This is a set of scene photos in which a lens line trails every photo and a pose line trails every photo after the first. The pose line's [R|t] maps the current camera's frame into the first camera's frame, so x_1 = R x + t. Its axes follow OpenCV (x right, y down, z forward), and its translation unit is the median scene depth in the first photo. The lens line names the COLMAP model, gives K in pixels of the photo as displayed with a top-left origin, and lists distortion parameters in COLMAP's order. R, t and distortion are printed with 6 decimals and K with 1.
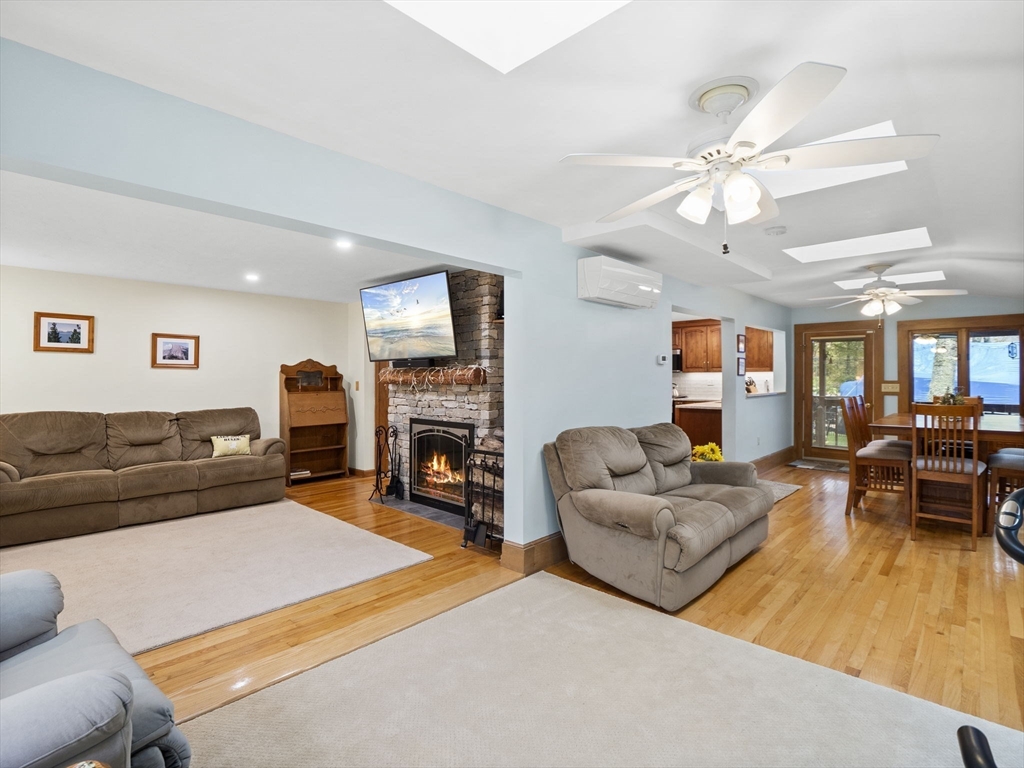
lens RADIAL K [[499.7, 0, 509.2], [0, 499.7, 371.1], [0, 0, 1]] dist [-0.004161, -0.000747]
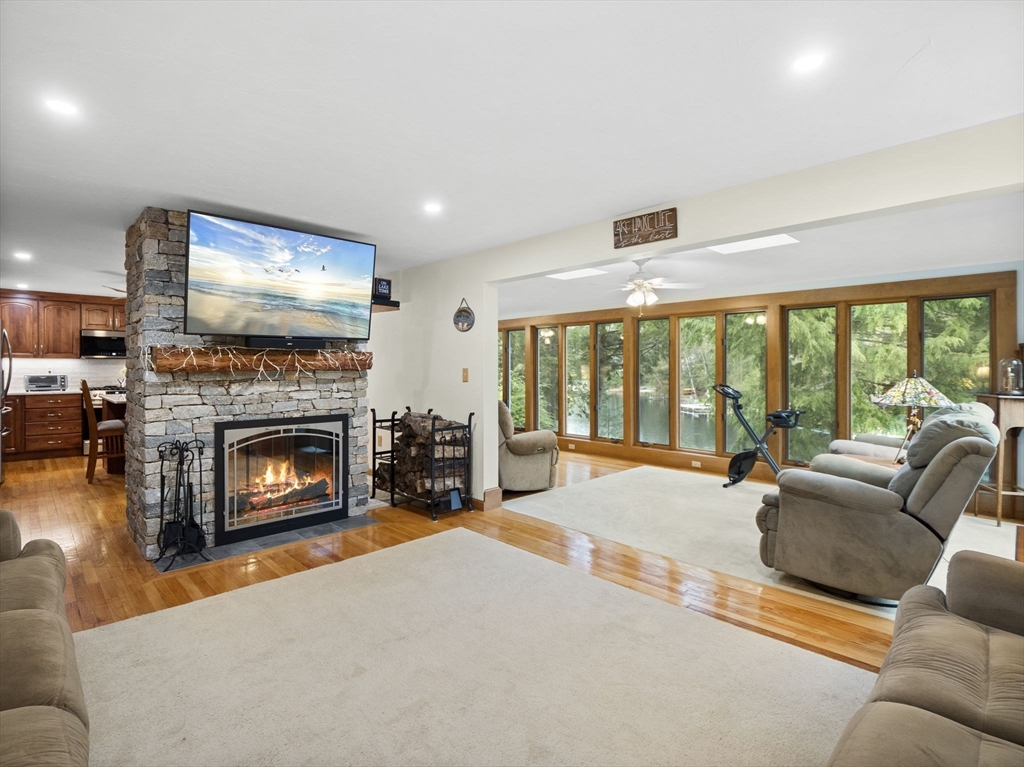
lens RADIAL K [[512.3, 0, 507.3], [0, 512.3, 367.4], [0, 0, 1]] dist [-0.005465, -0.000970]
pose [[0.049116, -0.001370, 0.998792, -0.927742], [-0.011703, 0.999930, 0.001948, 0.015298], [-0.998725, -0.011784, 0.049096, 0.622908]]
